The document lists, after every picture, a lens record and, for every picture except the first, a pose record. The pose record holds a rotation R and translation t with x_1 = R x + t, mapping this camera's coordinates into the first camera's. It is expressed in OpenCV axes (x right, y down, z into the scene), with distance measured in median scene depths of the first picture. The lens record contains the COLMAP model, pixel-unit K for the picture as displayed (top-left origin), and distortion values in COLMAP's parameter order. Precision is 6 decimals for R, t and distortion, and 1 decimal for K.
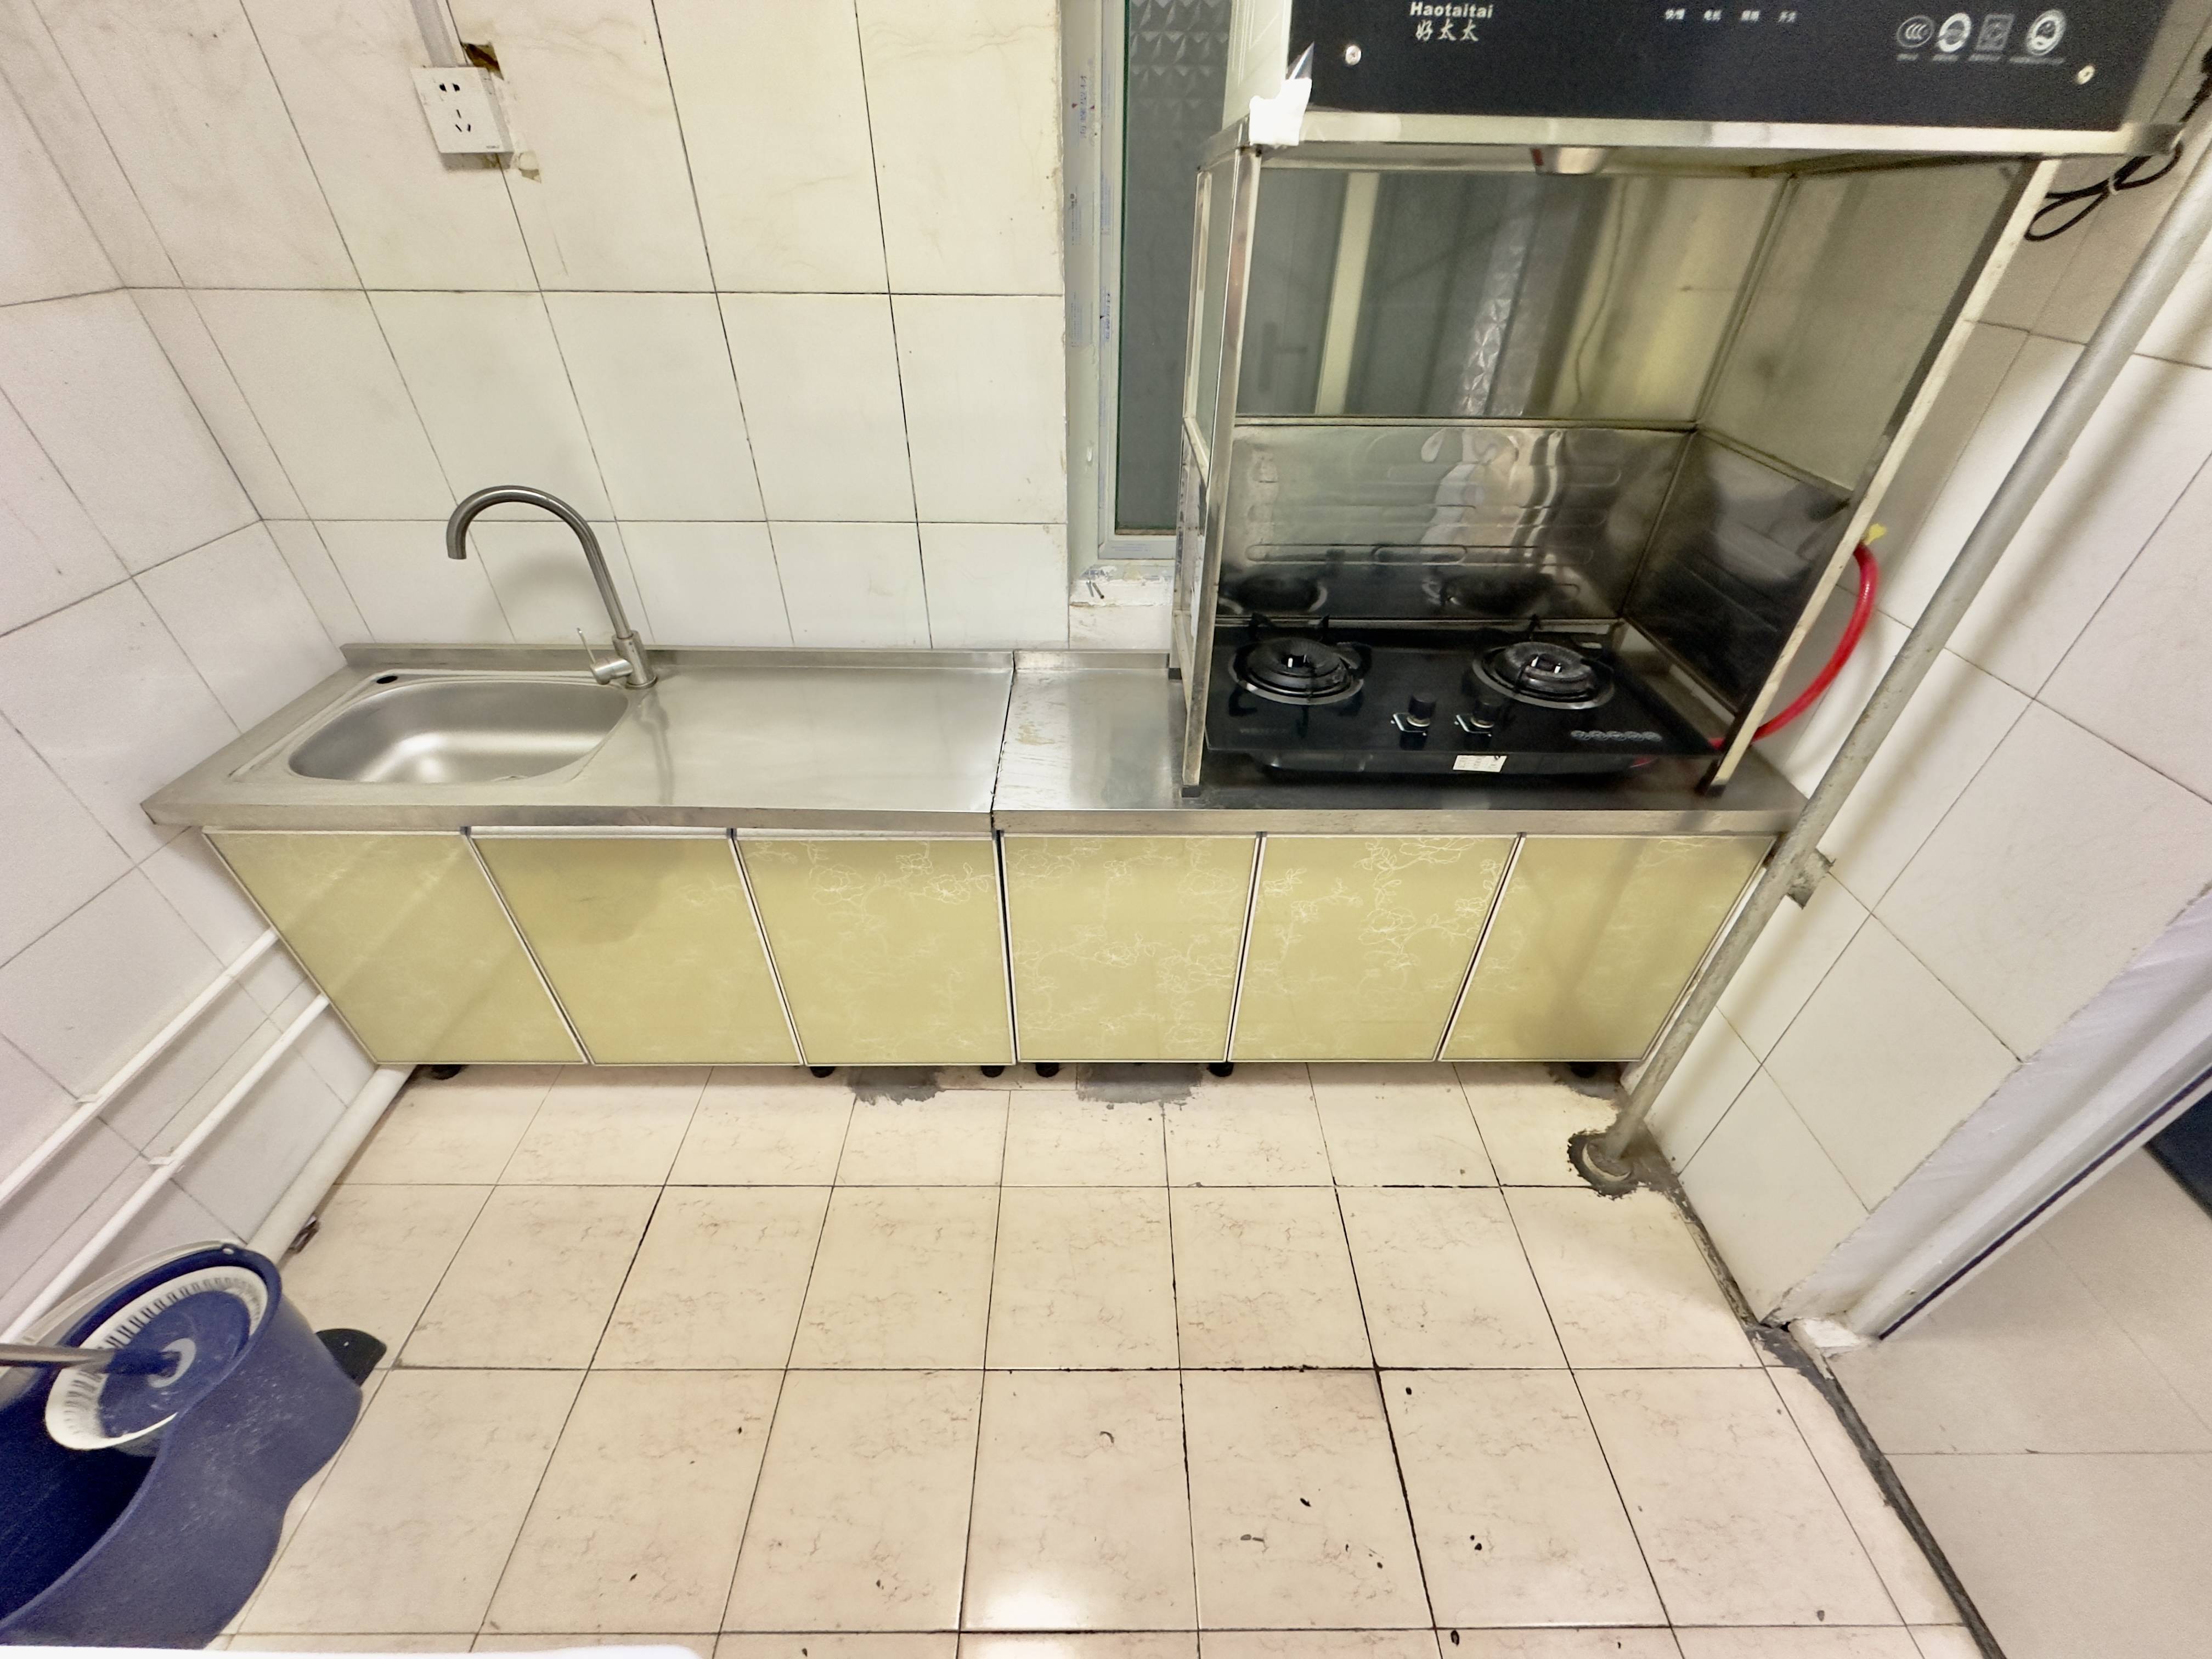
lens RADIAL K [[885.1, 0, 1101.6], [0, 885.1, 826.7], [0, 0, 1]] dist [-0.004633, 0.000594]
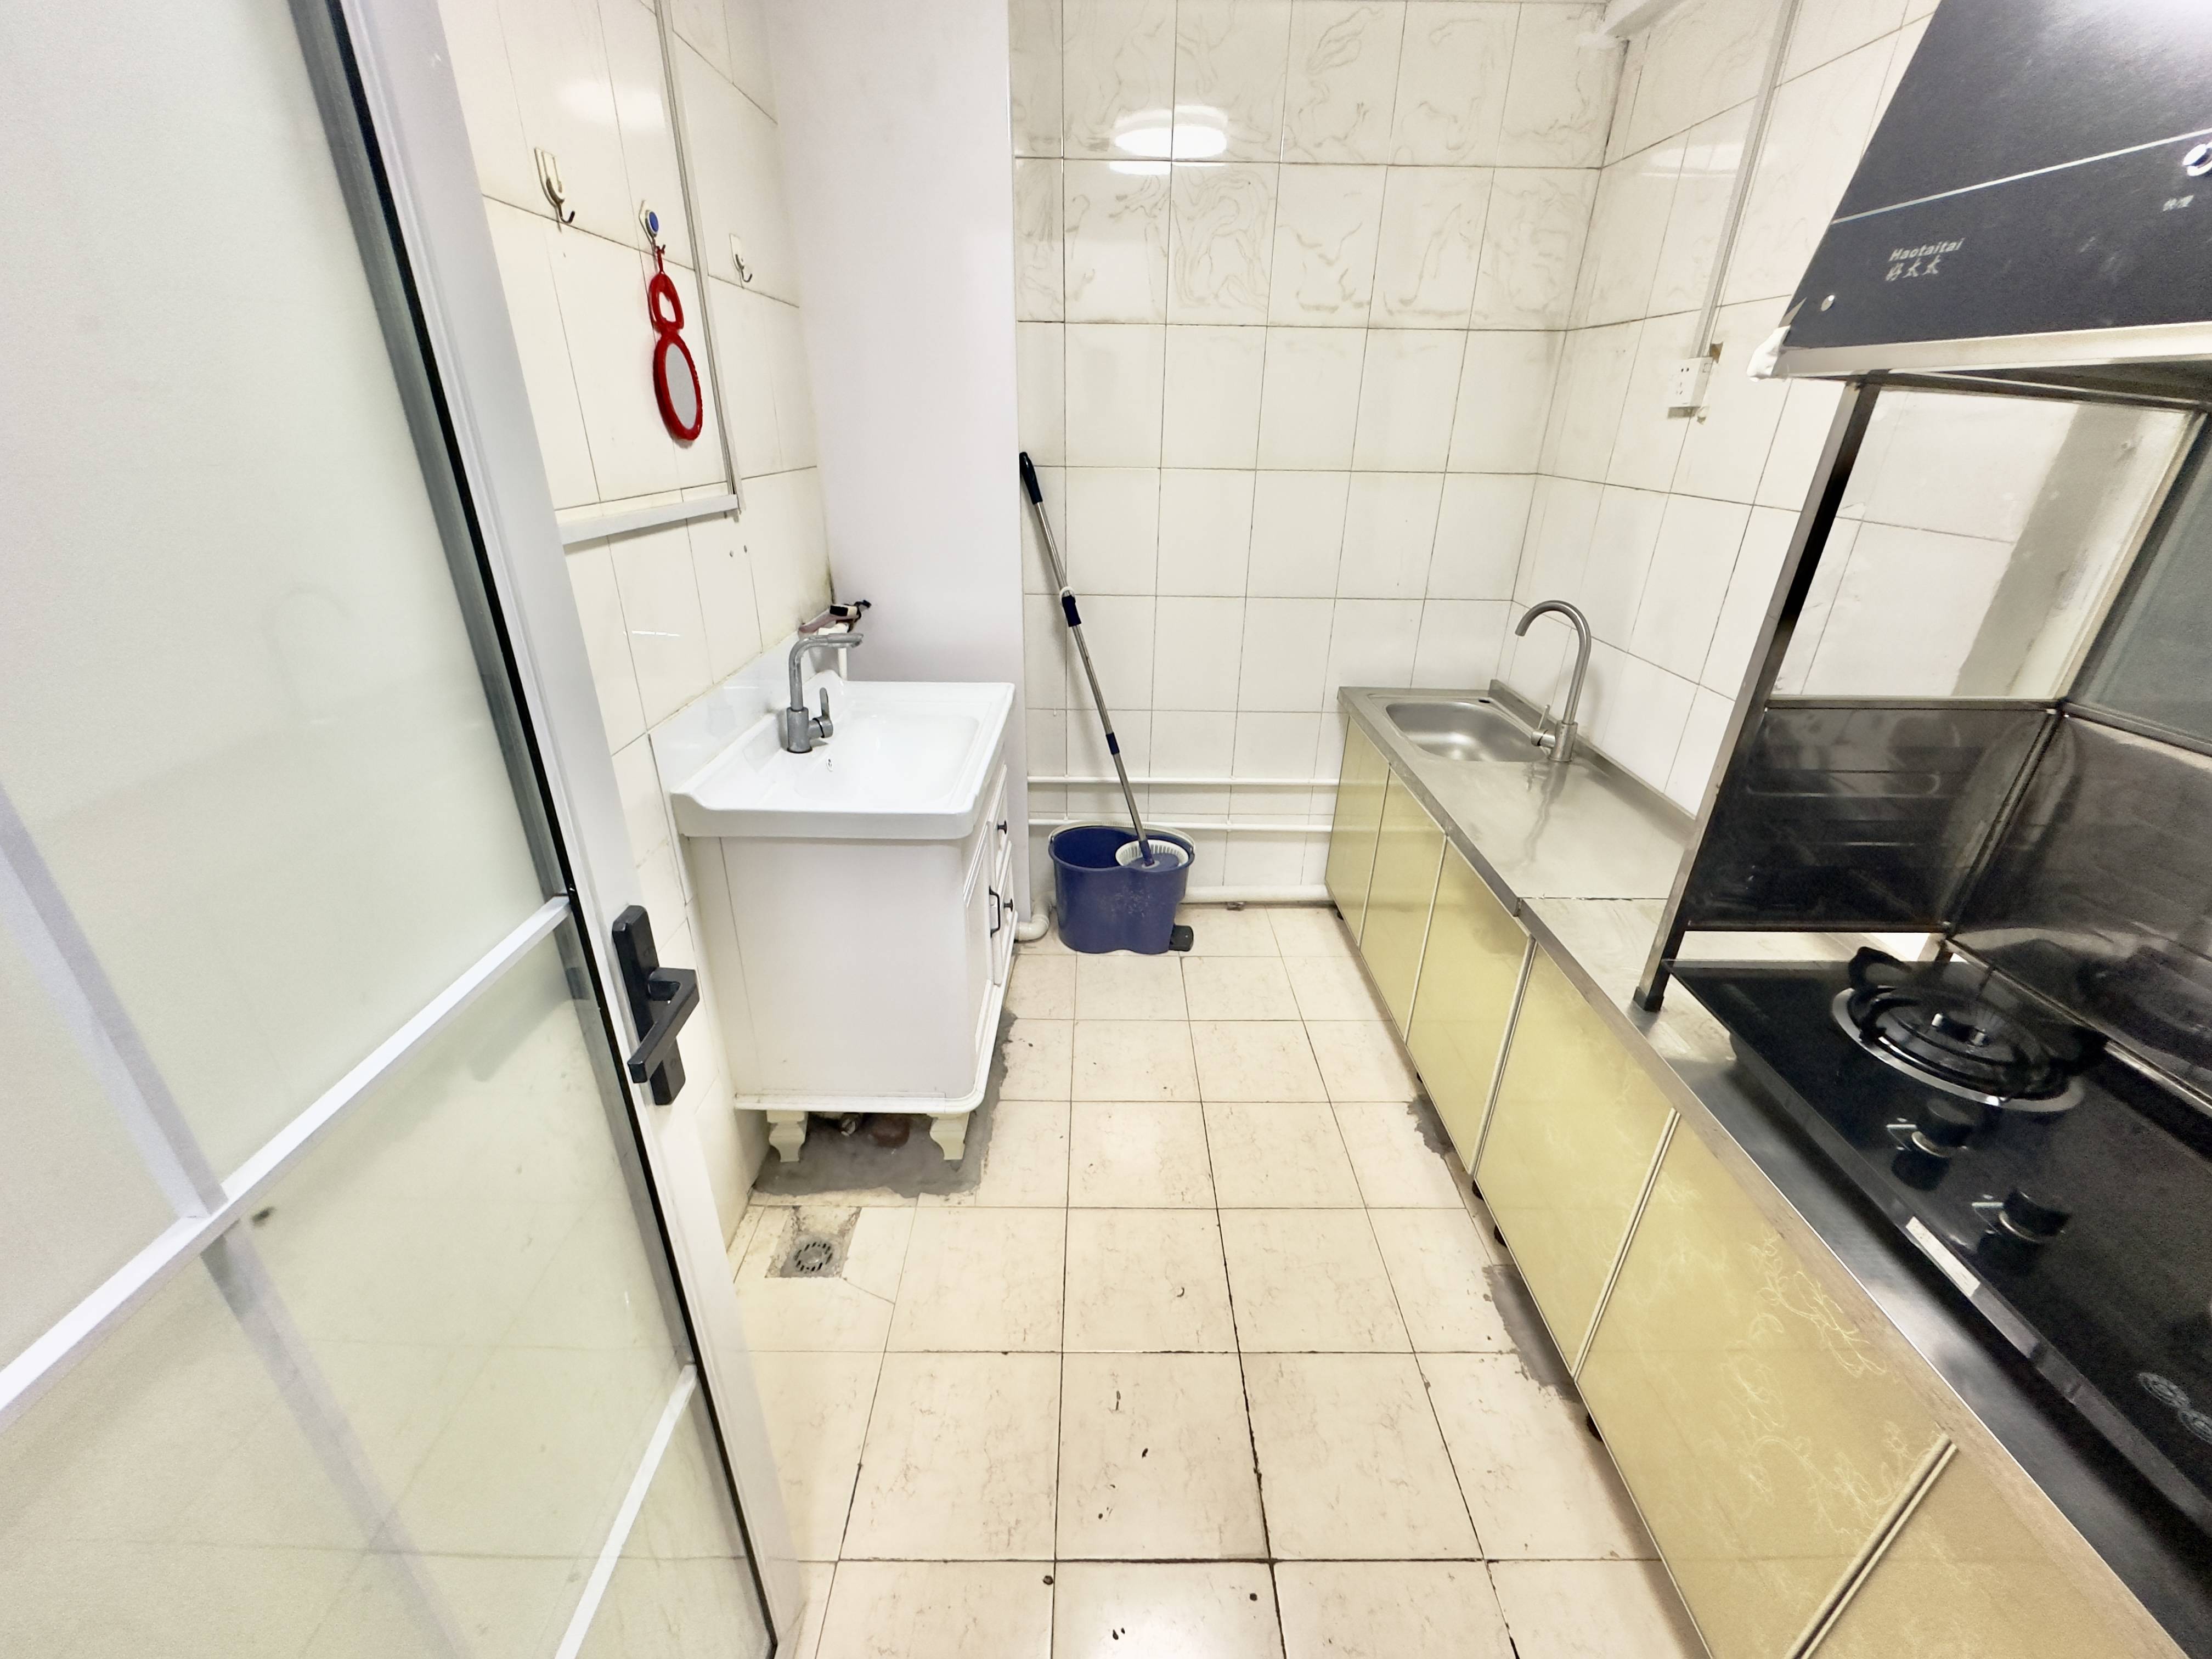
lens RADIAL K [[885.1, 0, 1103.4], [0, 885.1, 828.1], [0, 0, 1]] dist [-0.004633, 0.000594]
pose [[0.001716, 0.420619, -0.907236, 0.901879], [-0.624038, 0.709359, 0.327698, -0.122241], [0.781392, 0.565588, 0.263700, 0.220515]]
